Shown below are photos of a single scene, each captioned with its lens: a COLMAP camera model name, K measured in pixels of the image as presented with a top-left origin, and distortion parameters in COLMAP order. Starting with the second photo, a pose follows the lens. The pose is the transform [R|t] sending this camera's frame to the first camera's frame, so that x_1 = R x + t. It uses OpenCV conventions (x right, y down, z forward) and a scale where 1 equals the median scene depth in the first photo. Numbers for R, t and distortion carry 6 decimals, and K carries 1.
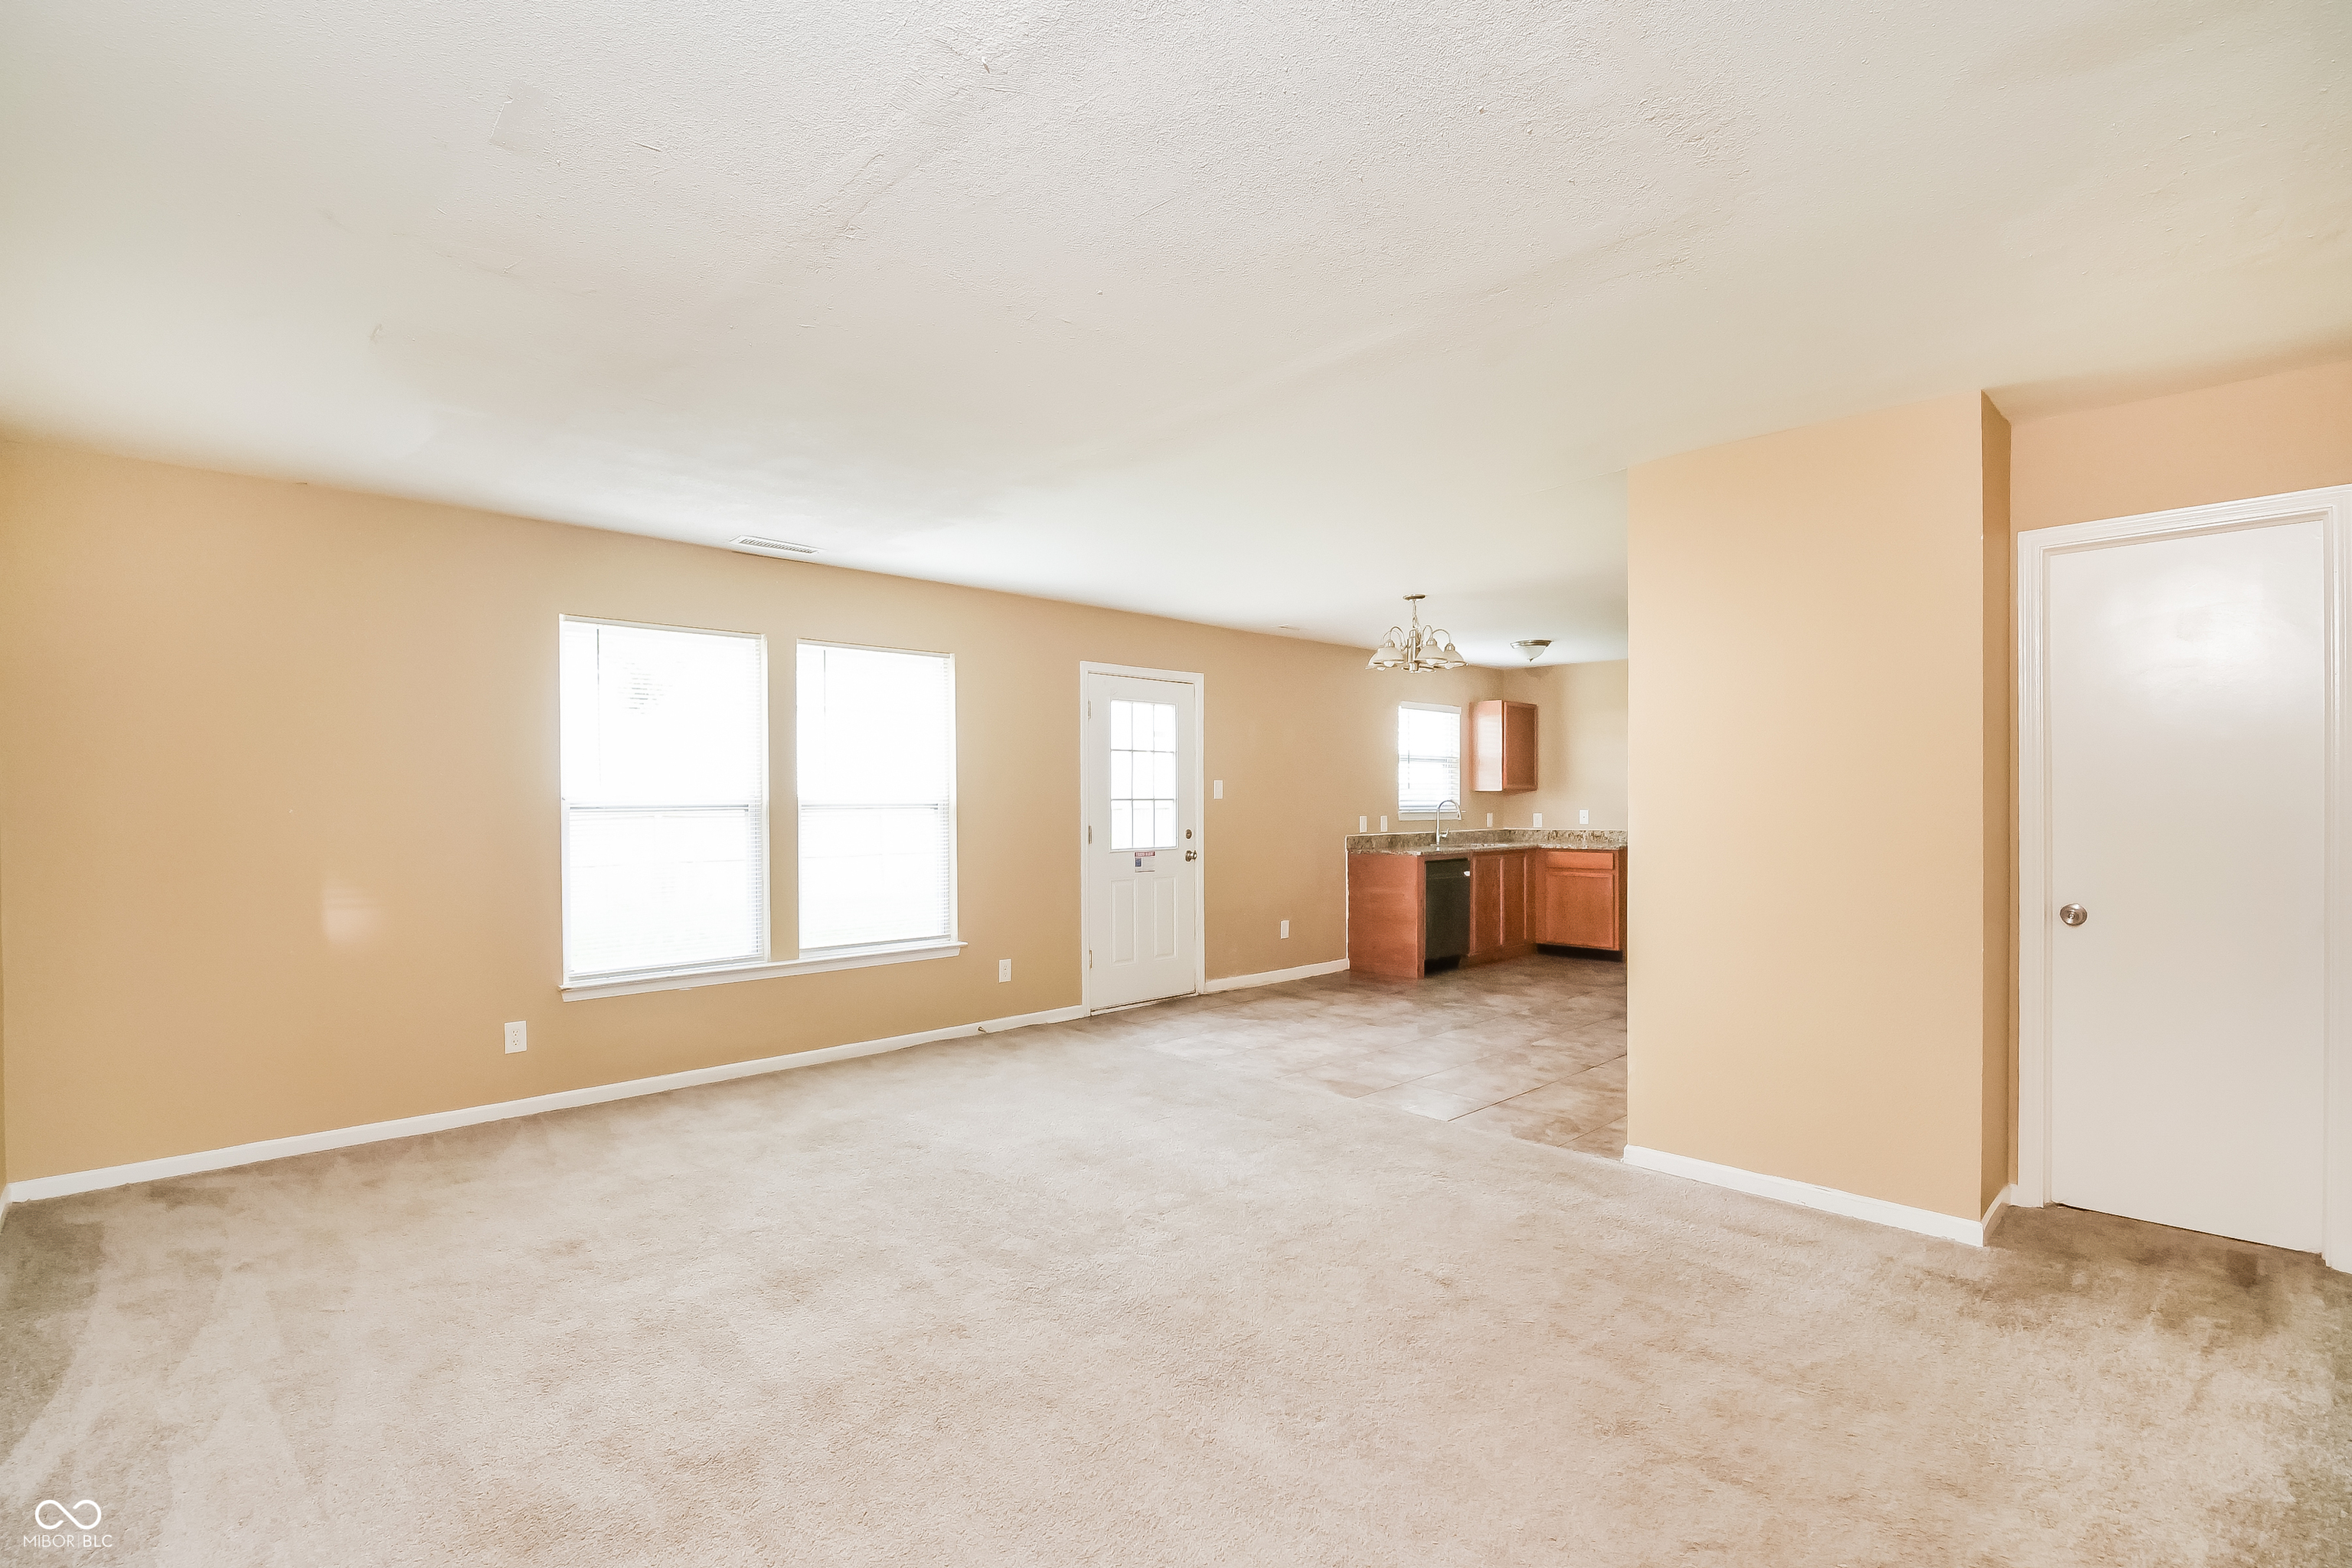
lens RADIAL K [[1090.0, 0, 1176.1], [0, 1090.0, 800.5], [0, 0, 1]] dist [-0.016992, 0.000160]
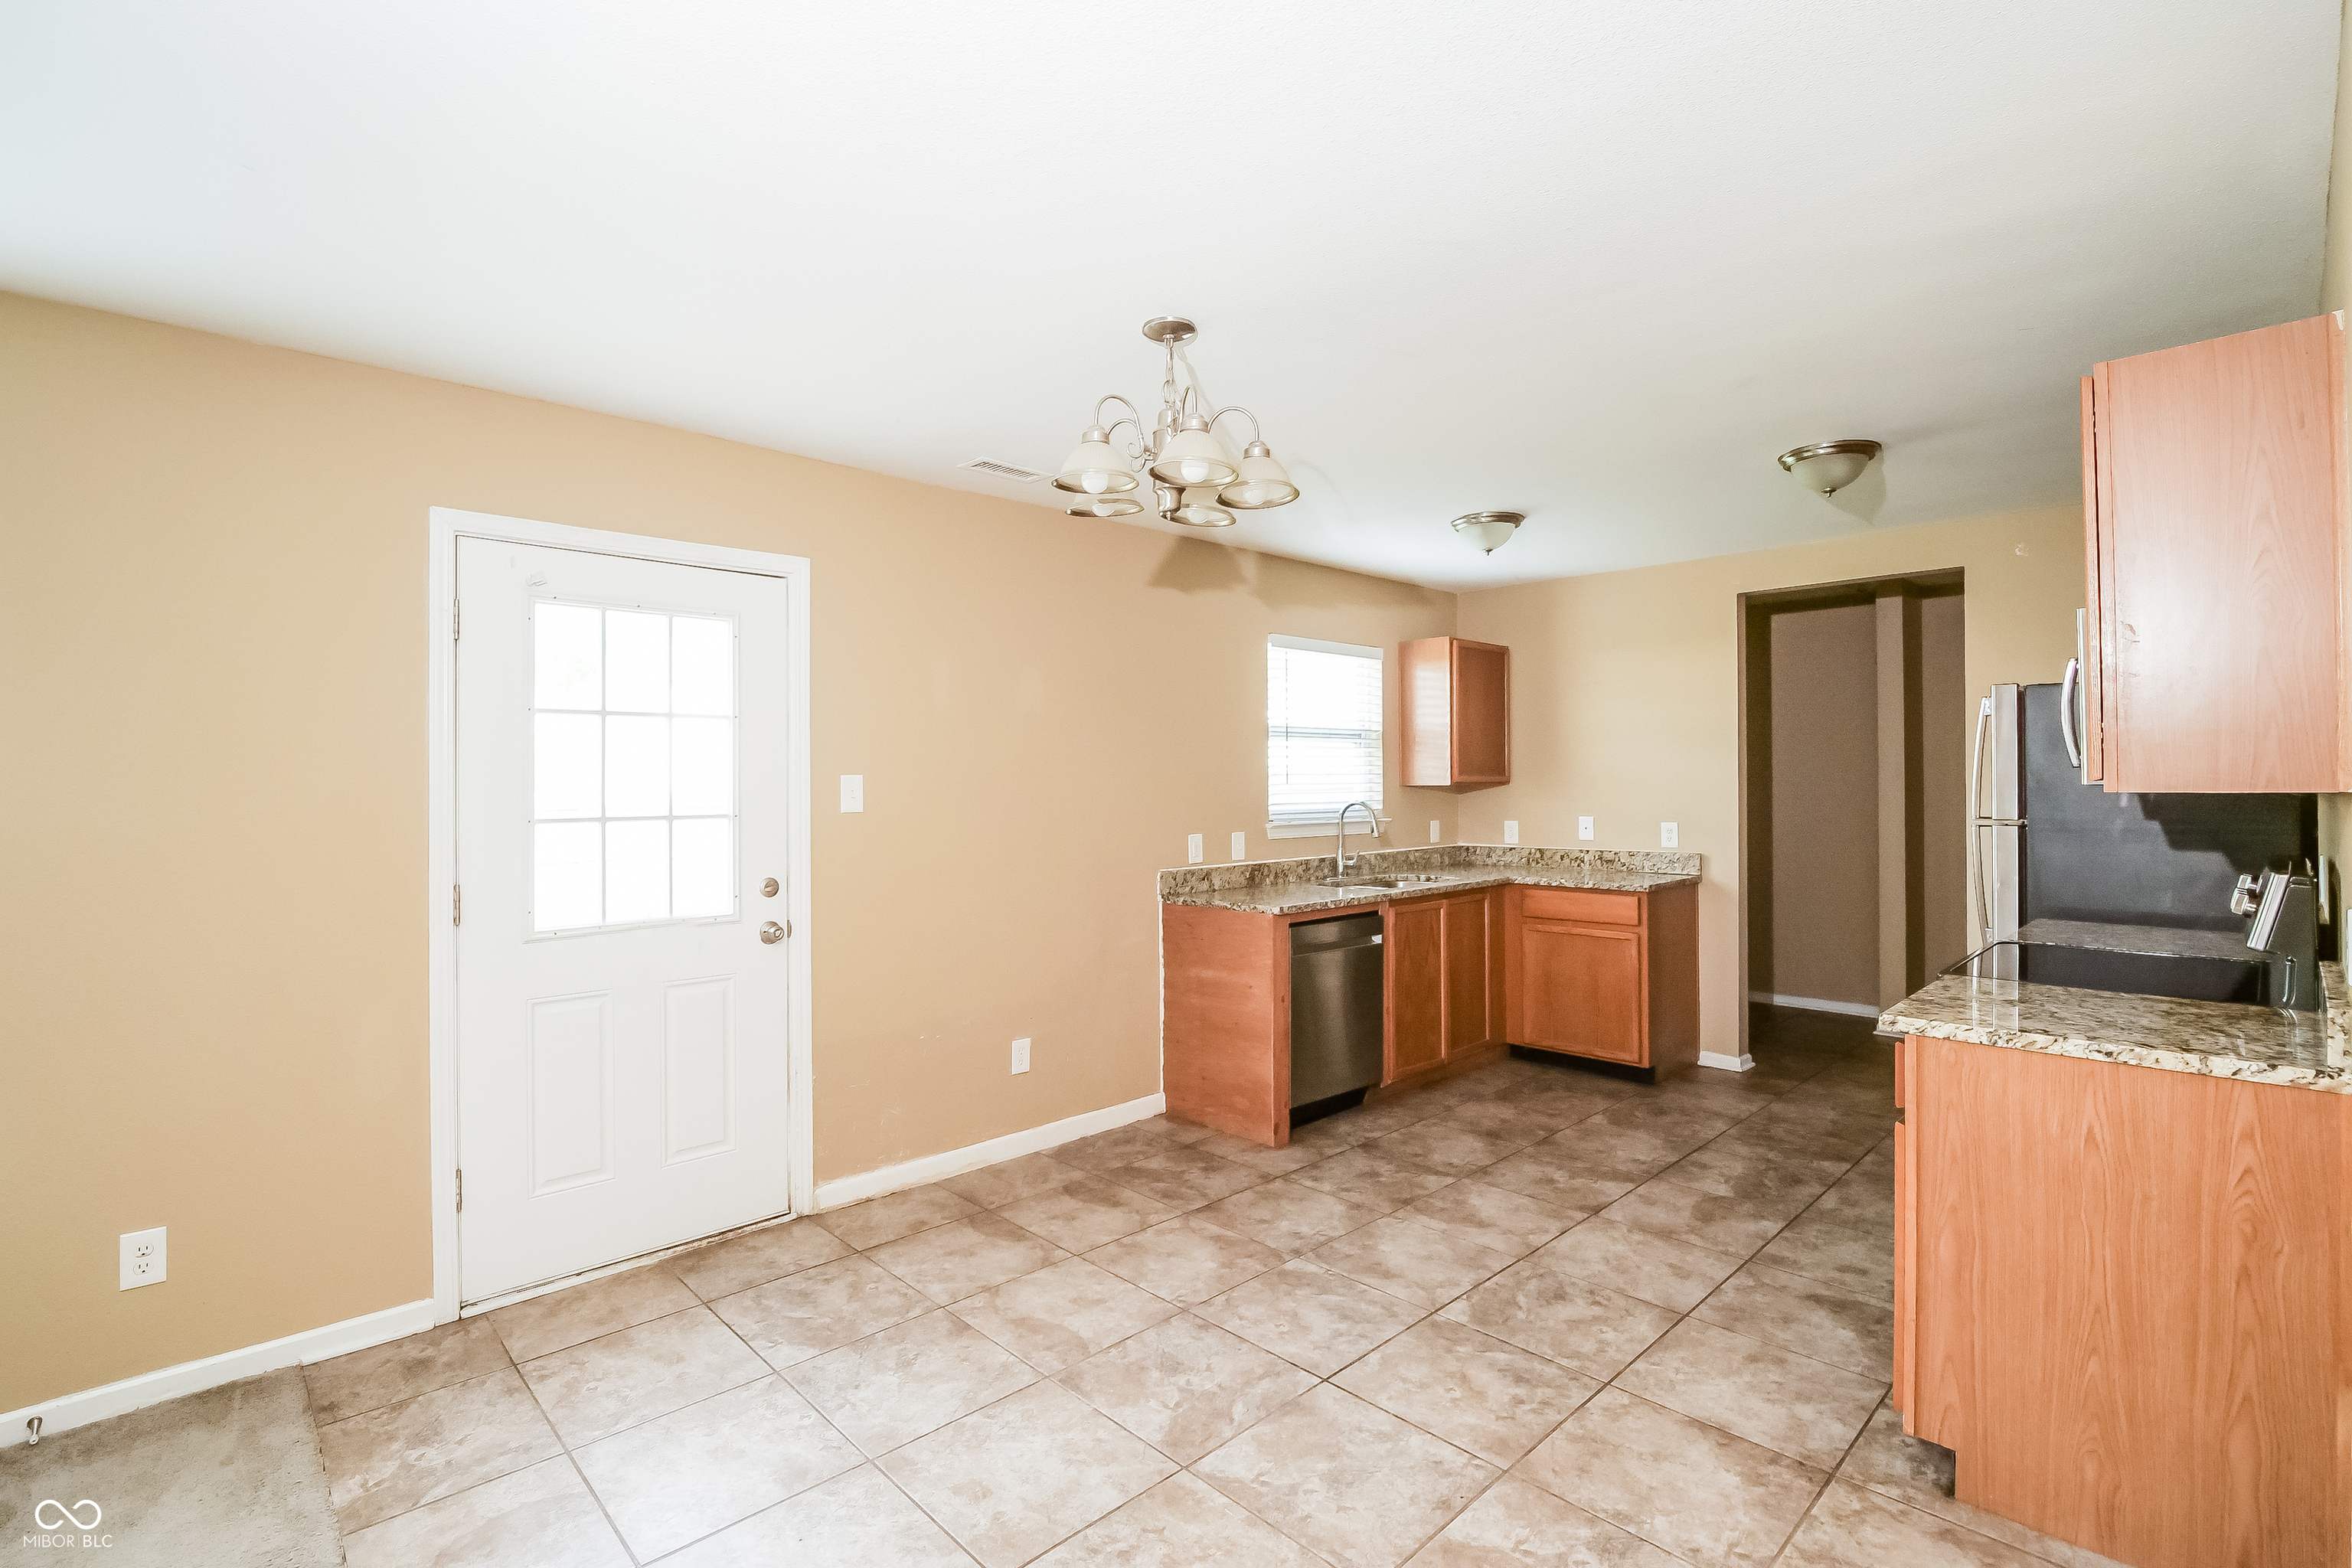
lens RADIAL K [[1090.0, 0, 1180.6], [0, 1090.0, 767.1], [0, 0, 1]] dist [-0.016992, 0.000160]
pose [[0.999984, -0.003874, 0.004088, 0.160230], [0.003929, 0.999902, -0.013434, -0.012690], [-0.004035, 0.013450, 0.999901, 0.430586]]
